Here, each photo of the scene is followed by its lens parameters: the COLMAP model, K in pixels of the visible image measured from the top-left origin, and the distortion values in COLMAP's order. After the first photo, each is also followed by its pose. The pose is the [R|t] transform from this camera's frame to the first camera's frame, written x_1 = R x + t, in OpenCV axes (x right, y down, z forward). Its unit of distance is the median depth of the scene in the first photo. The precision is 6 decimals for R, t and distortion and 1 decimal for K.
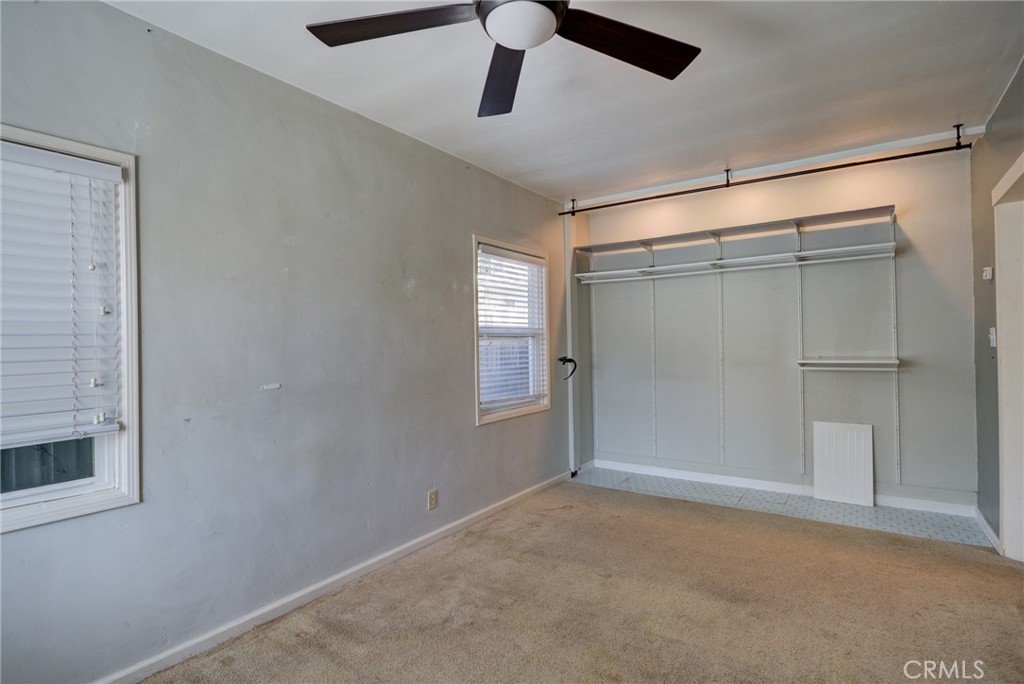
lens RADIAL K [[504.8, 0, 515.2], [0, 504.8, 339.8], [0, 0, 1]] dist [-0.019013, 0.004804]
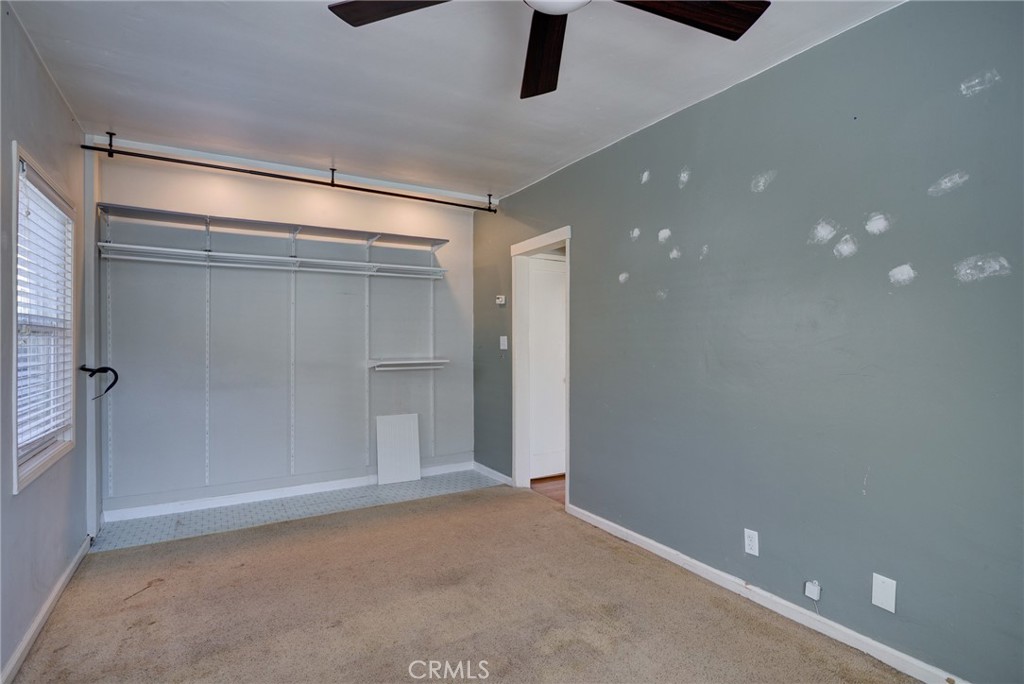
lens RADIAL K [[504.8, 0, 510.3], [0, 504.8, 339.9], [0, 0, 1]] dist [-0.019013, 0.004804]
pose [[0.414051, 0.017478, 0.910086, -0.340882], [-0.010394, 0.999841, -0.014472, 0.006170], [-0.910194, -0.003467, 0.414167, 0.293078]]
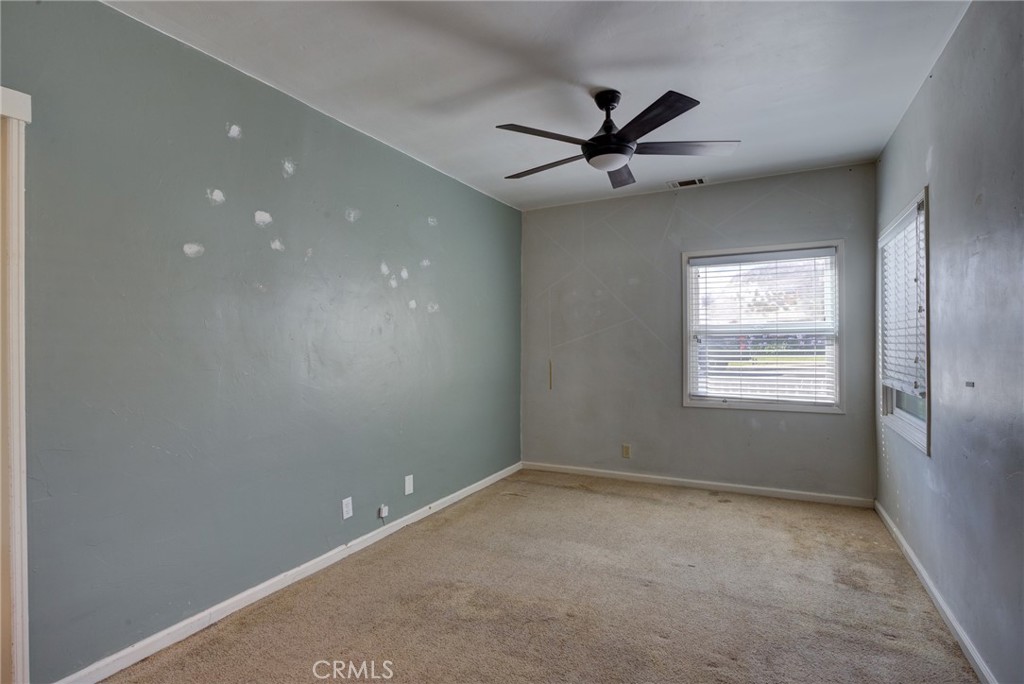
lens RADIAL K [[504.8, 0, 511.1], [0, 504.8, 341.0], [0, 0, 1]] dist [-0.019013, 0.004804]
pose [[-0.992134, 0.024780, -0.122701, 0.243580], [0.025346, 0.999674, -0.003055, 0.002783], [0.122585, -0.006141, -0.992439, 1.125701]]
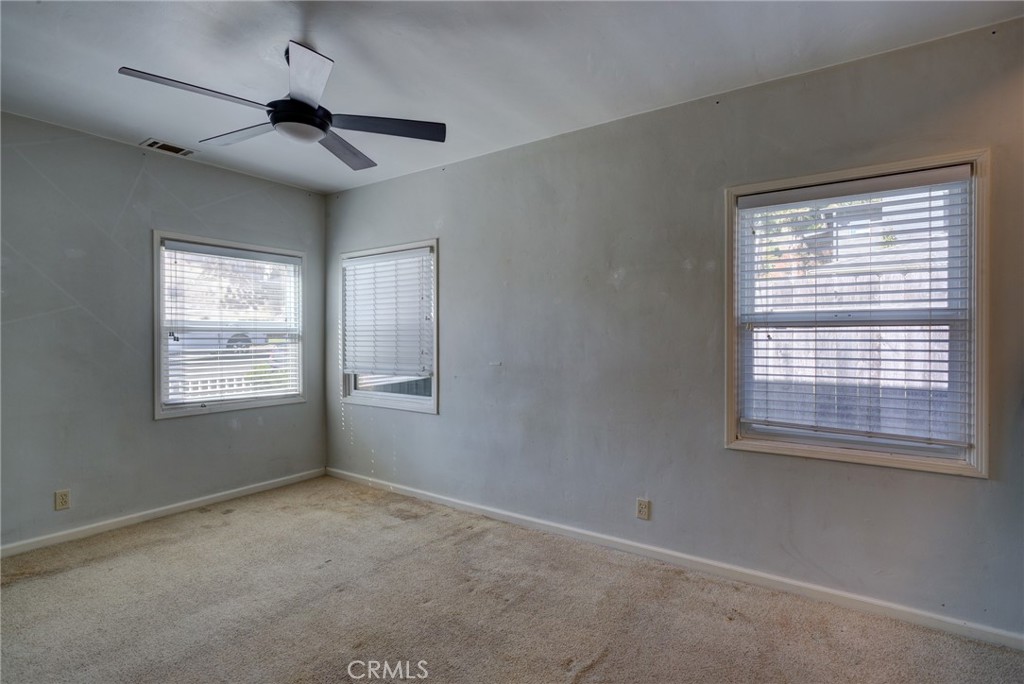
lens RADIAL K [[504.8, 0, 513.5], [0, 504.8, 341.4], [0, 0, 1]] dist [-0.019013, 0.004804]
pose [[-0.001219, 0.025468, -0.999675, 0.649849], [0.005937, 0.999658, 0.025461, -0.006331], [0.999982, -0.005904, -0.001370, 0.685545]]
